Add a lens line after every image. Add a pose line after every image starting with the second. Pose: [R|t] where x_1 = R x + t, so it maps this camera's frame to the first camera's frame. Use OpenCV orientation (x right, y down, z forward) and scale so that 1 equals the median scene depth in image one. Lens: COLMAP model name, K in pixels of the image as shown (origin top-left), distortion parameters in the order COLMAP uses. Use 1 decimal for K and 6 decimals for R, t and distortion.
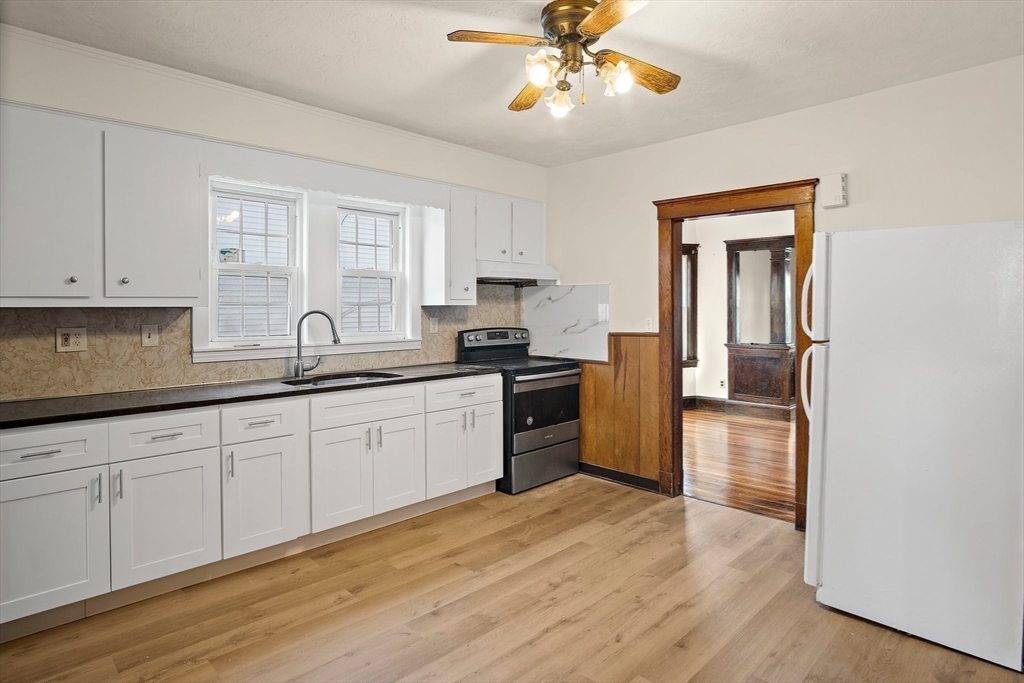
lens RADIAL K [[563.3, 0, 511.3], [0, 563.3, 314.1], [0, 0, 1]] dist [-0.023294, 0.001168]
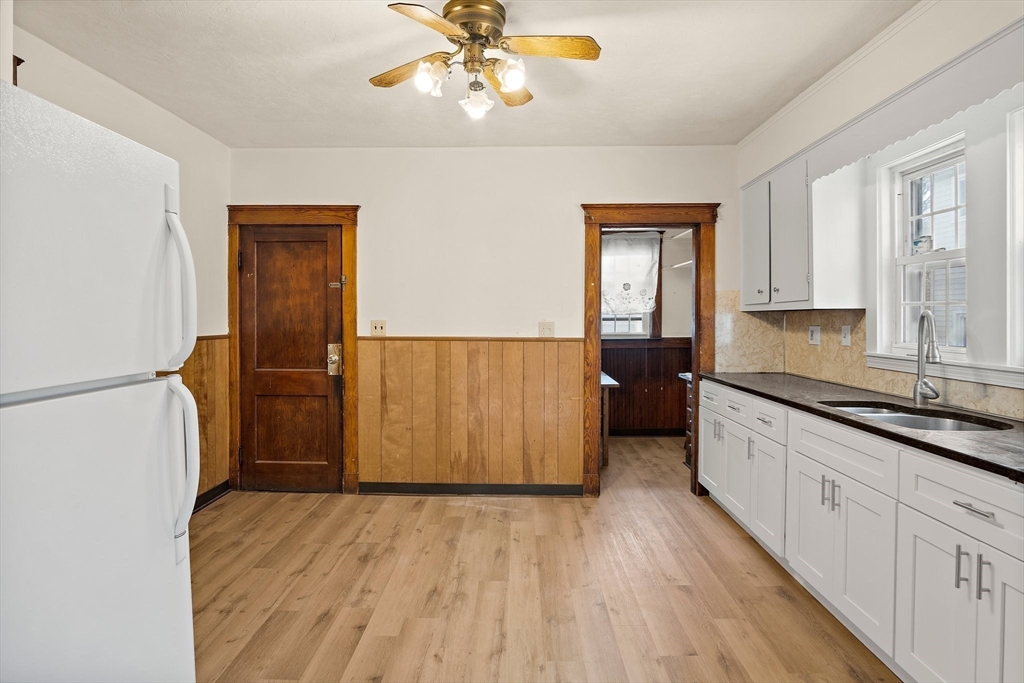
lens RADIAL K [[558.6, 0, 513.5], [0, 558.6, 329.9], [0, 0, 1]] dist [-0.019567, 0.000196]
pose [[-0.714532, 0.019035, -0.699344, 0.487809], [-0.003582, 0.999517, 0.030865, -0.003143], [0.699594, 0.024559, -0.714119, 1.141336]]
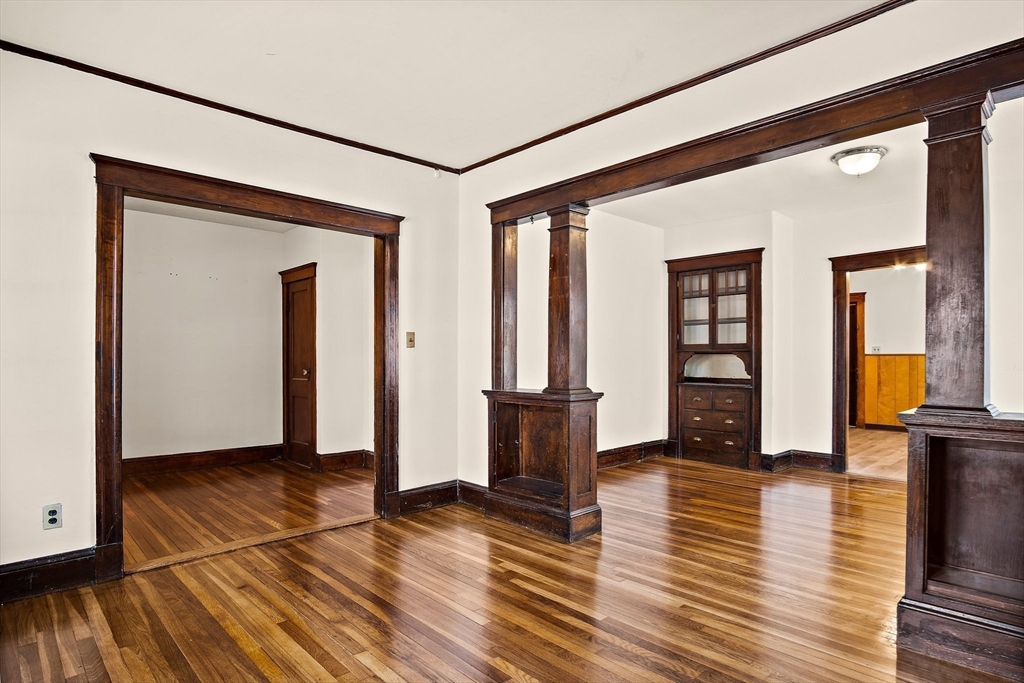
lens RADIAL K [[554.8, 0, 508.0], [0, 554.8, 361.8], [0, 0, 1]] dist [-0.025961, 0.000597]
pose [[-0.999489, 0.004824, 0.031596, 1.399729], [0.005267, 0.999889, 0.013962, 0.039847], [-0.031525, 0.014121, -0.999403, 2.544846]]
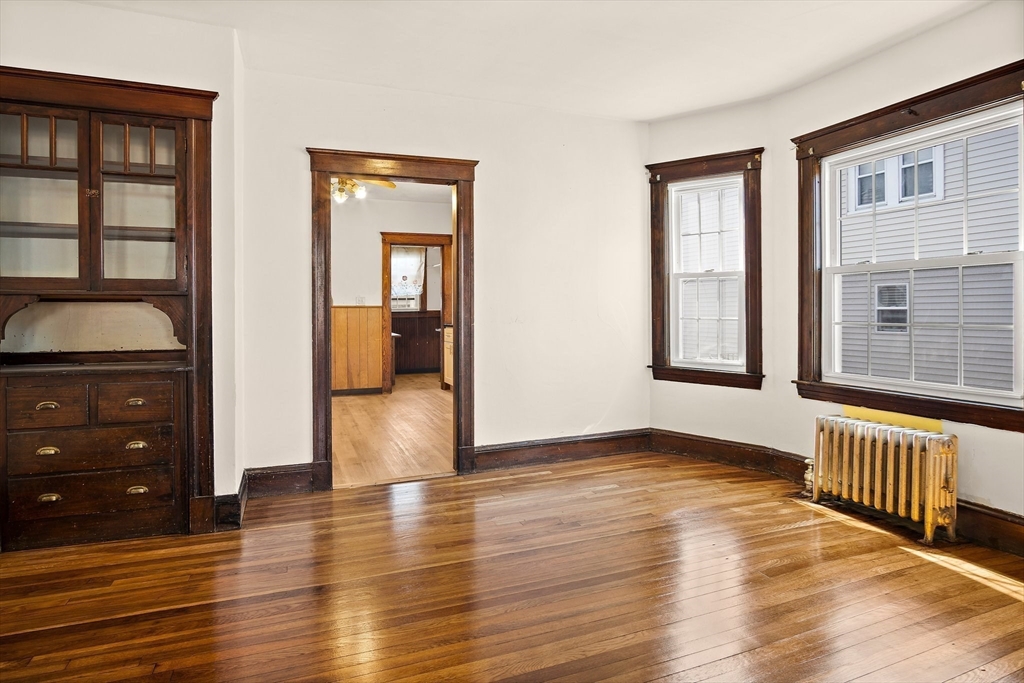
lens RADIAL K [[558.2, 0, 509.4], [0, 558.2, 316.6], [0, 0, 1]] dist [-0.025737, 0.002799]
pose [[-0.395815, 0.016334, -0.918185, 1.295420], [-0.001992, 0.999824, 0.018646, 0.049075], [0.918328, 0.009209, -0.395712, 1.676734]]
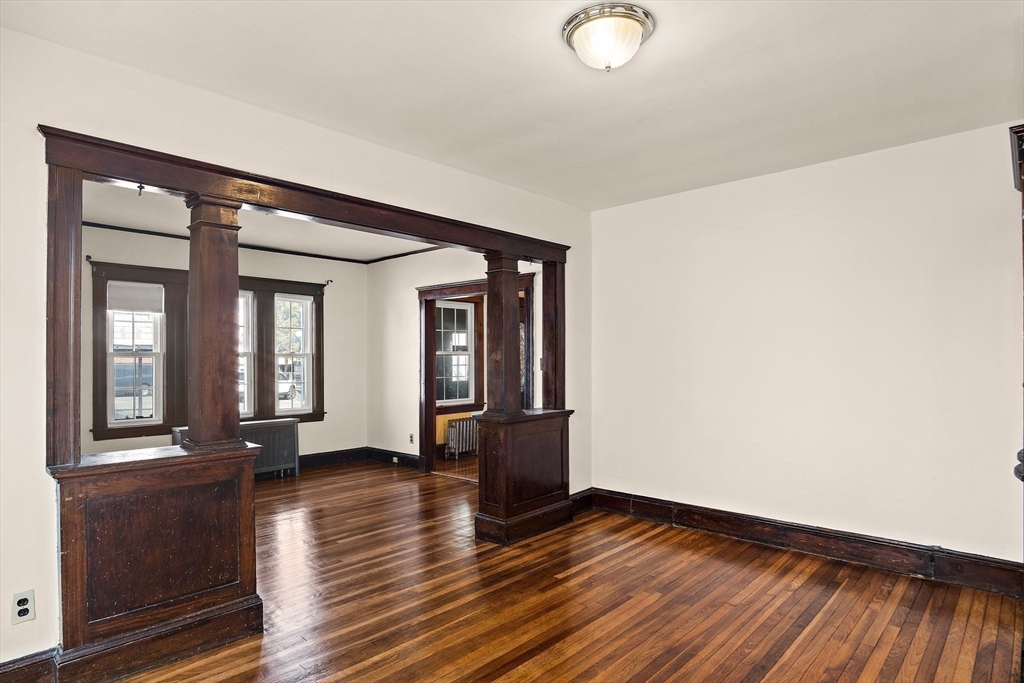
lens RADIAL K [[559.9, 0, 504.6], [0, 559.9, 352.2], [0, 0, 1]] dist [-0.021254, 0.001262]
pose [[-0.026429, 0.012320, 0.999575, 0.167323], [0.015850, 0.999804, -0.011904, -0.003368], [-0.999525, 0.015528, -0.026619, 1.562958]]
